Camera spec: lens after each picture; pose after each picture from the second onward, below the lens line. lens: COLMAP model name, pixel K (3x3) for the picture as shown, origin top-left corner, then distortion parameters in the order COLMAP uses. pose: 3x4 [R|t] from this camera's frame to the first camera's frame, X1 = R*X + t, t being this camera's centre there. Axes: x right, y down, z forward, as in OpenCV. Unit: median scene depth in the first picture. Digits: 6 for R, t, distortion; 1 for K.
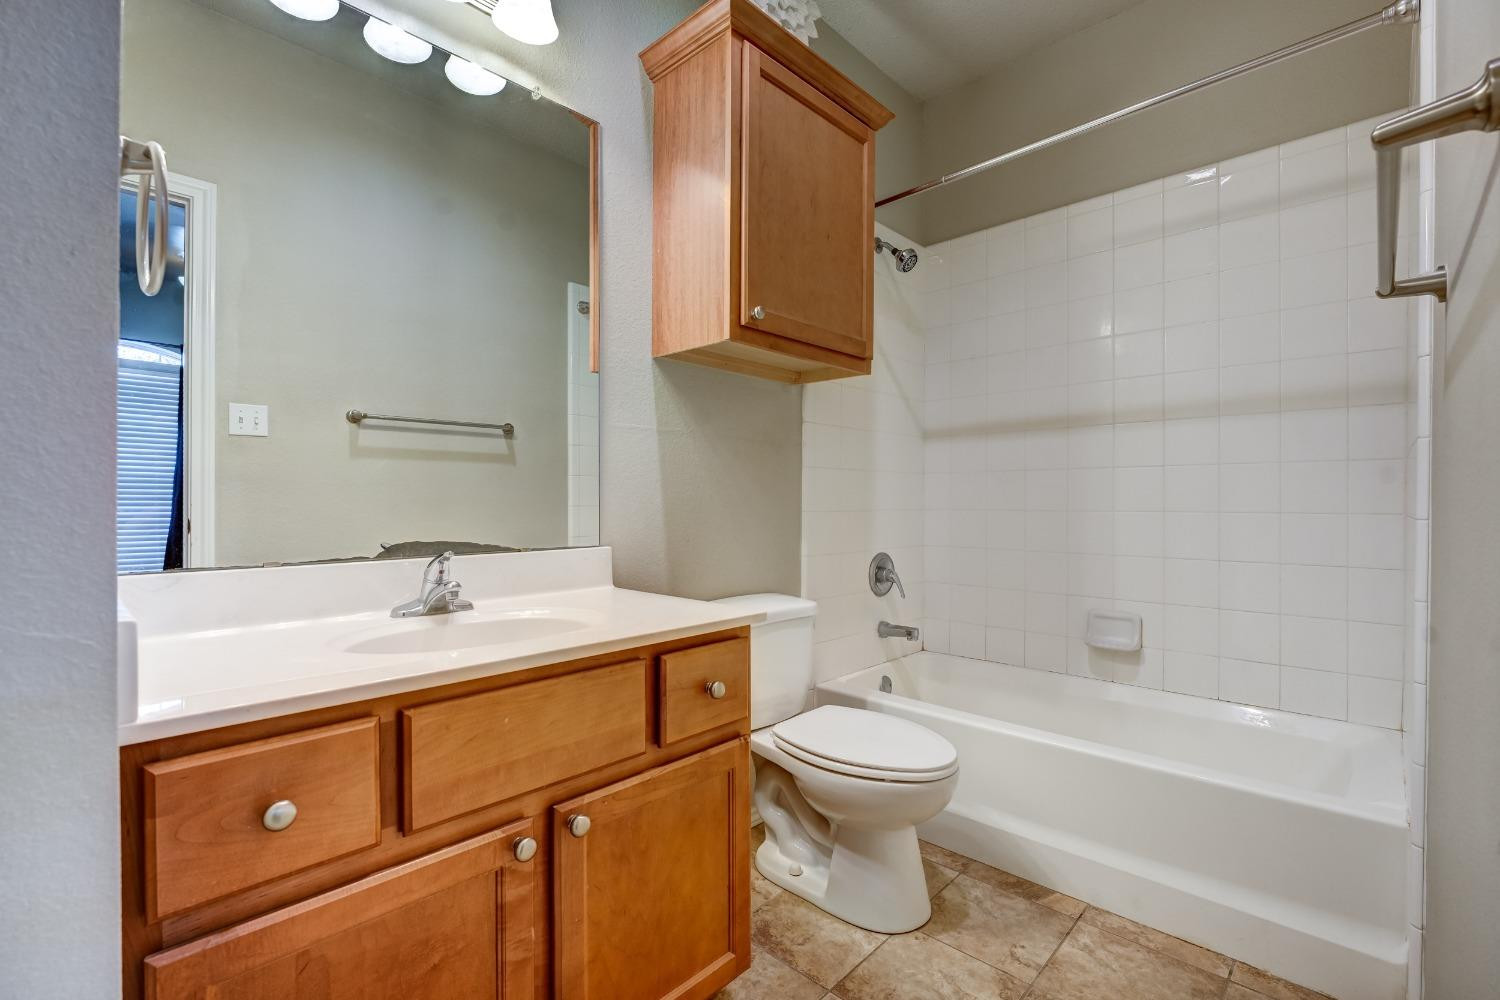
lens RADIAL K [[683.0, 0, 750.0], [0, 683.0, 500.0], [0, 0, 1]] dist [-0.000827, -0.000061]
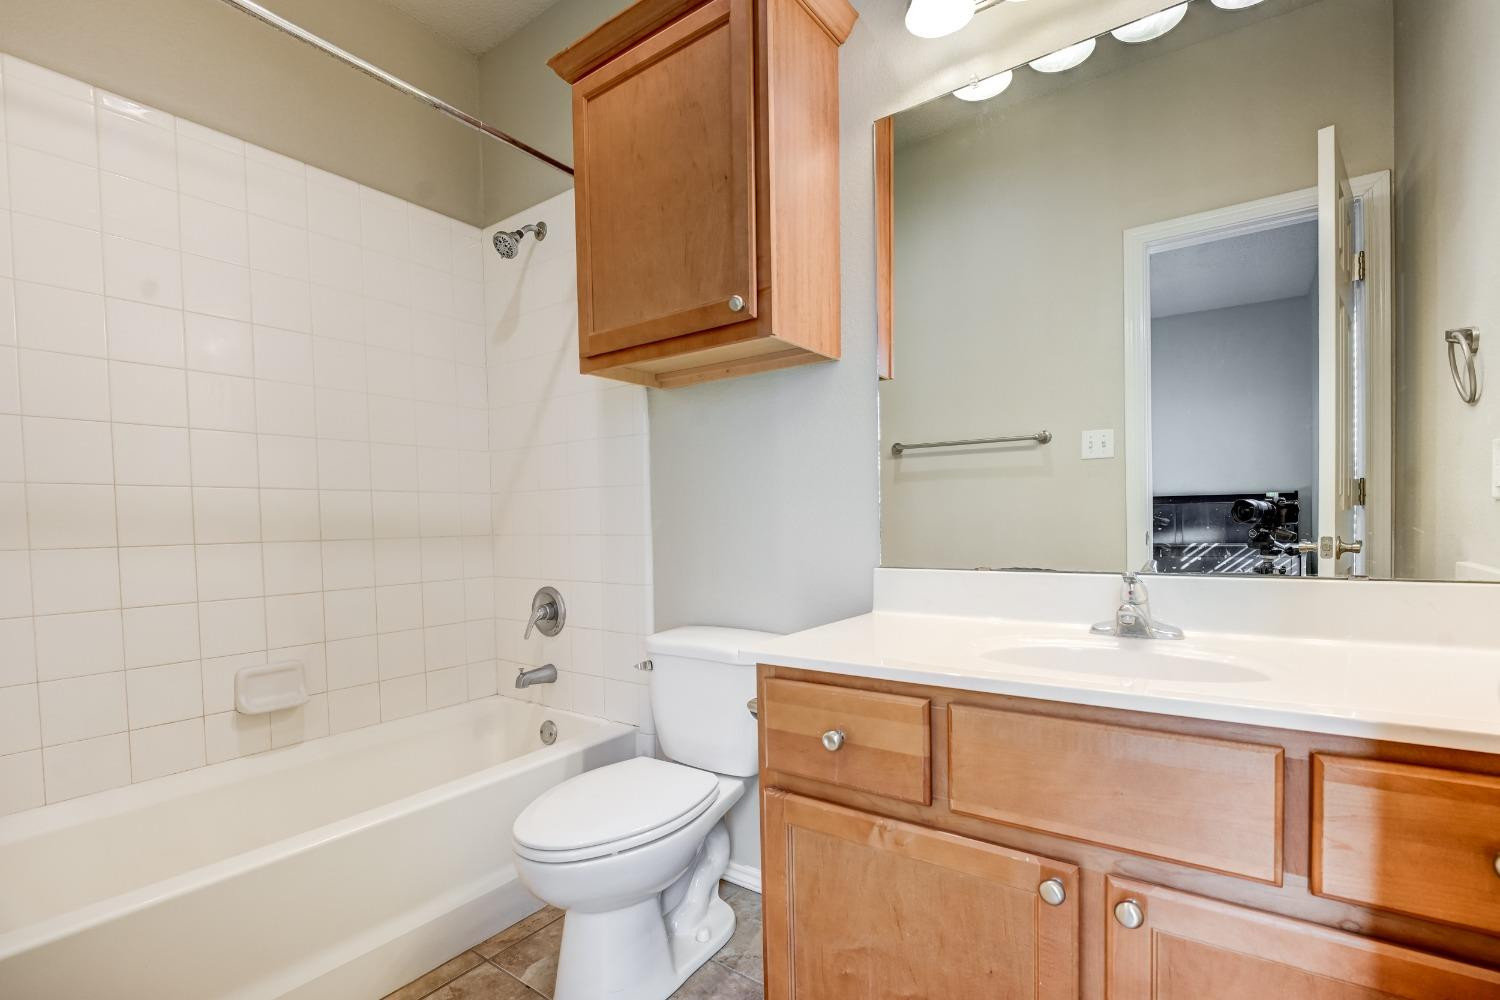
lens RADIAL K [[650.4, 0, 753.7], [0, 650.4, 552.0], [0, 0, 1]] dist [-0.037362, -0.000106]
pose [[0.149100, 0.048888, -0.987613, 0.355704], [0.014520, 0.998561, 0.051622, -0.001926], [0.988716, -0.022037, 0.148176, 0.387729]]
